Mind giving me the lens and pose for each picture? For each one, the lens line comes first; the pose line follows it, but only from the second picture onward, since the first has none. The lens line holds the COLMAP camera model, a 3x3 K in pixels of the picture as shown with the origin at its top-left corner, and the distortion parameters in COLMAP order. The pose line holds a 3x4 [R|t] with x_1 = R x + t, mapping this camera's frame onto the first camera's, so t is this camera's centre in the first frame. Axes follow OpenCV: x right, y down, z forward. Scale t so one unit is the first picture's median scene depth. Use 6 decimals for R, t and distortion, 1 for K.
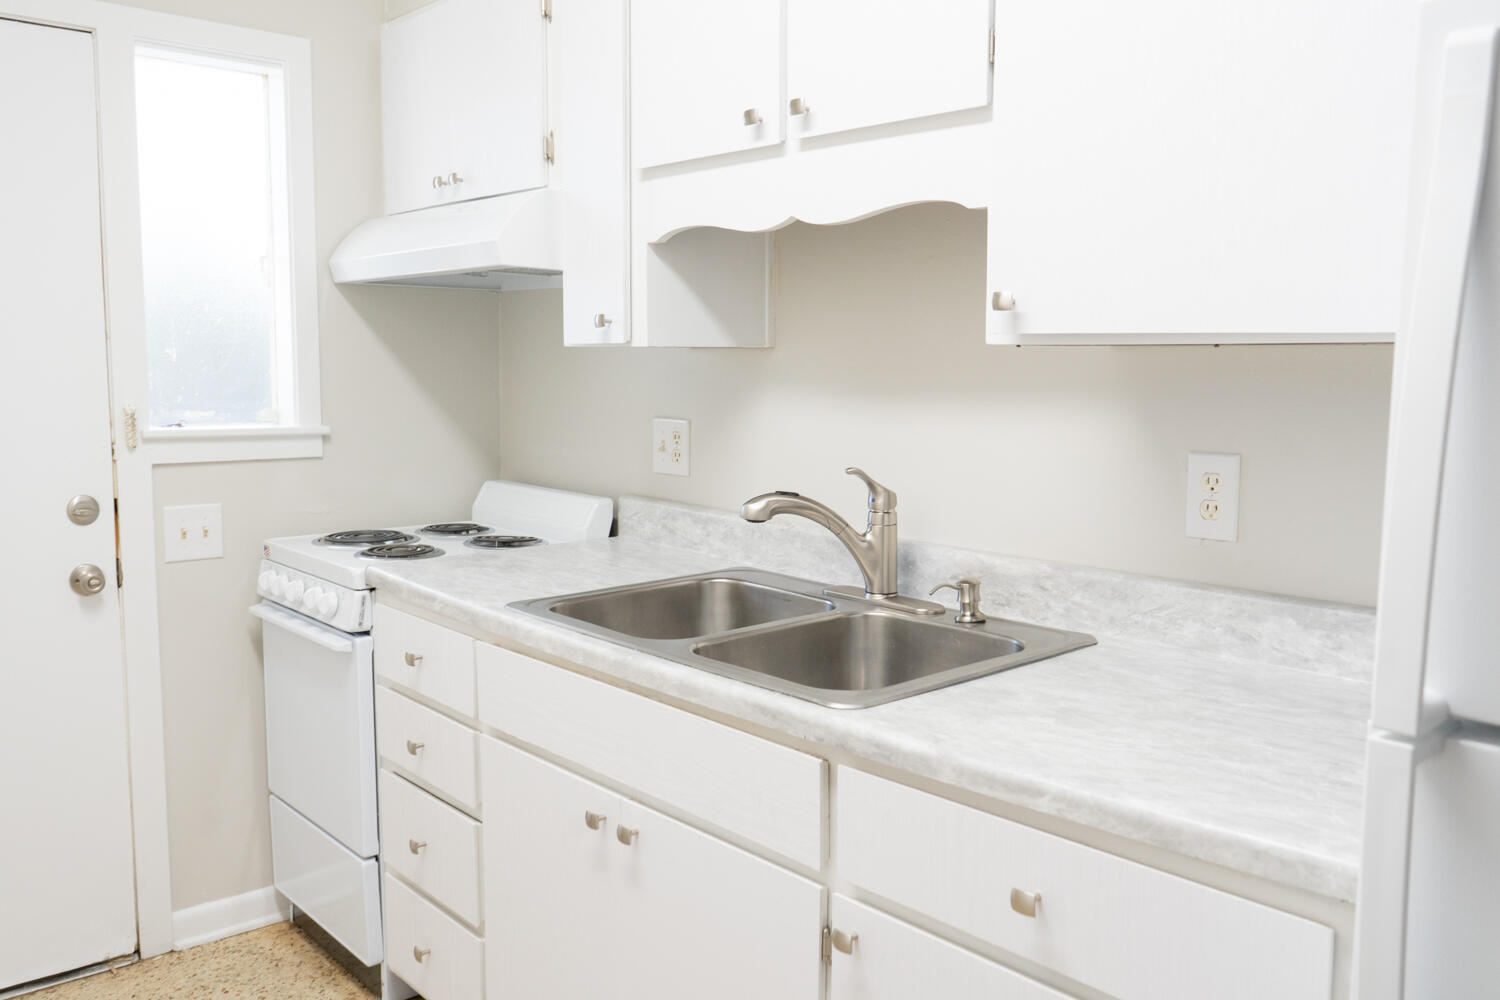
lens RADIAL K [[1247.1, 0, 750.0], [0, 1247.1, 500.0], [0, 0, 1]] dist [-0.006426, 0.003426]
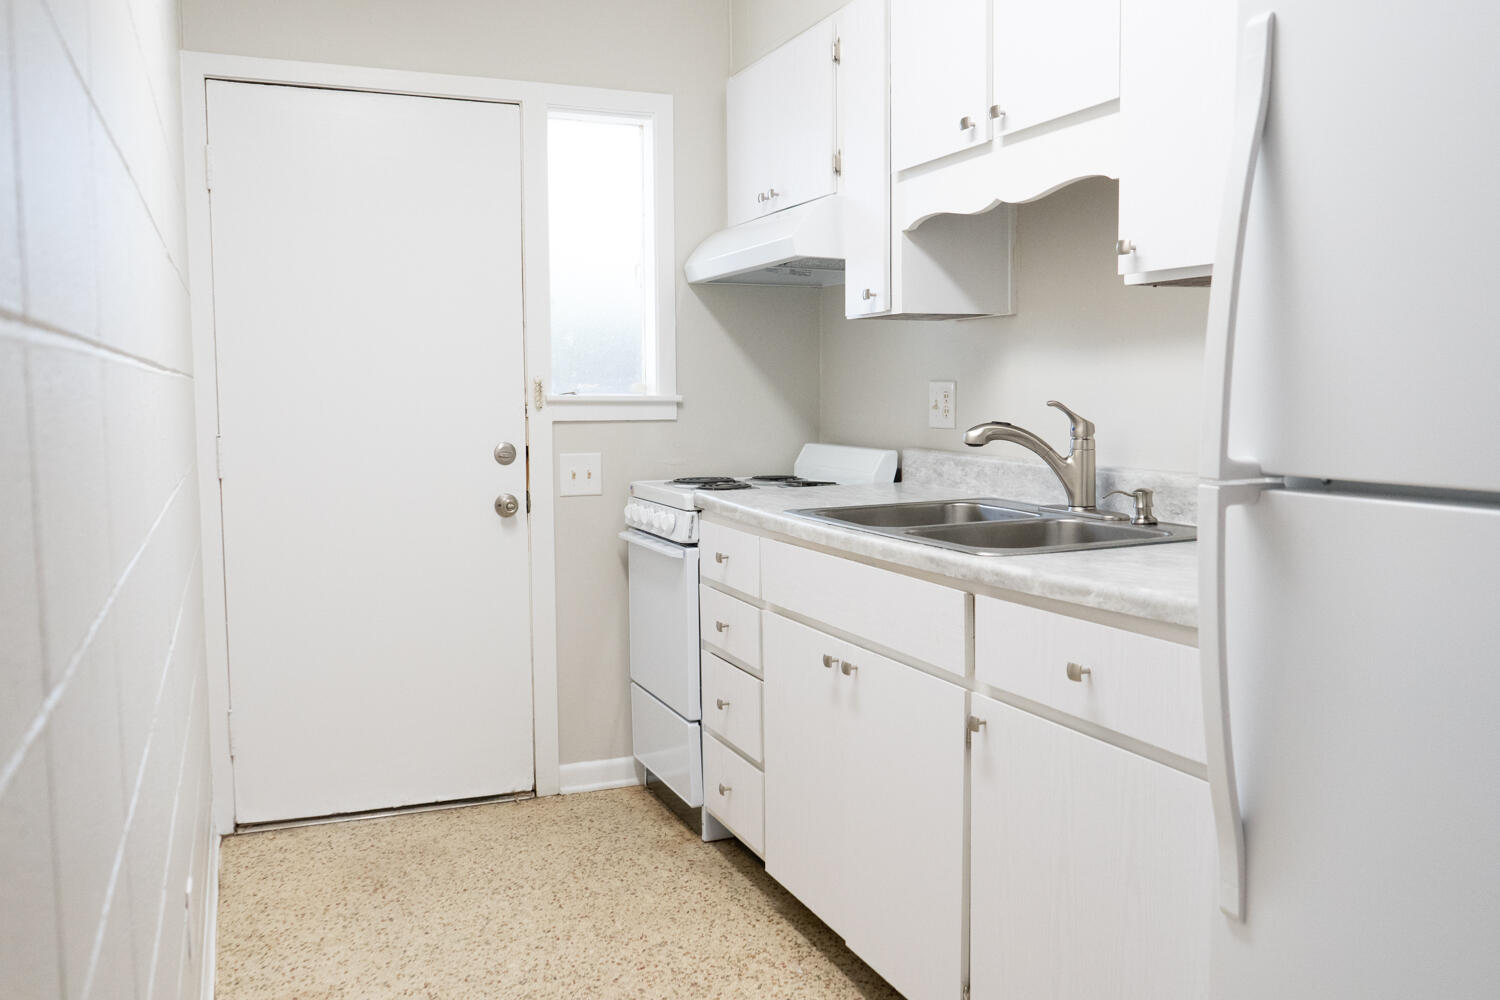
lens RADIAL K [[1247.1, 0, 750.0], [0, 1247.1, 500.0], [0, 0, 1]] dist [-0.006426, 0.003426]
pose [[0.946909, 0.013216, -0.321231, 0.165920], [-0.021921, 0.999484, -0.023499, 0.090880], [0.320755, 0.029293, 0.946709, -0.214847]]
